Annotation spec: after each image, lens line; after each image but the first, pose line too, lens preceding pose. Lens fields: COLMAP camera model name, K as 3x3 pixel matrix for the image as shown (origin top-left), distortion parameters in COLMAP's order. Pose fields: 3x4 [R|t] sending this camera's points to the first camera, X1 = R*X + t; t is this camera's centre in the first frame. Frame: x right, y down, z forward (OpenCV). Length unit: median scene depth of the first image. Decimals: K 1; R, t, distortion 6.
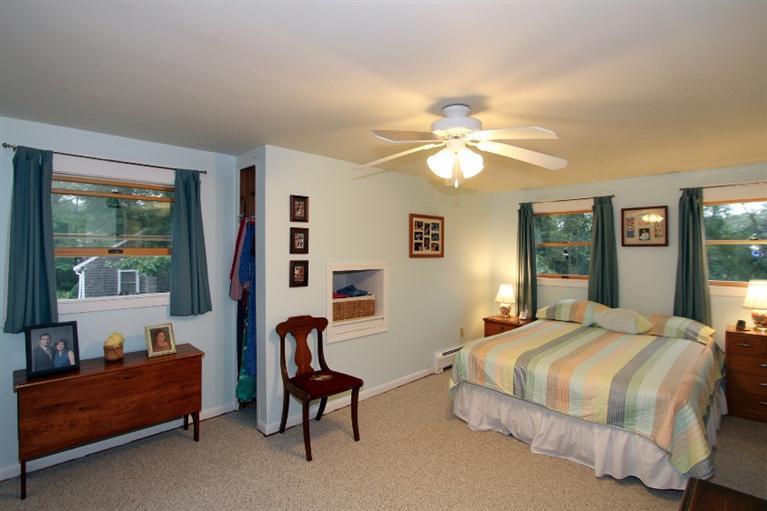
lens RADIAL K [[364.7, 0, 391.0], [0, 364.7, 251.5], [0, 0, 1]] dist [-0.026359, 0.000468]
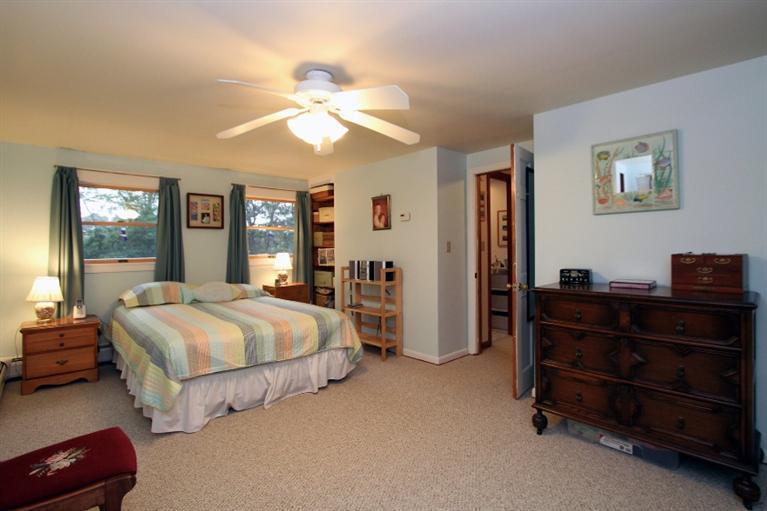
lens RADIAL K [[368.0, 0, 377.7], [0, 368.0, 248.0], [0, 0, 1]] dist [-0.024500, 0.000582]
pose [[0.066616, -0.002426, 0.997776, -0.428810], [0.011040, 0.999938, 0.001694, 0.052215], [-0.997718, 0.010902, 0.066638, 0.381958]]
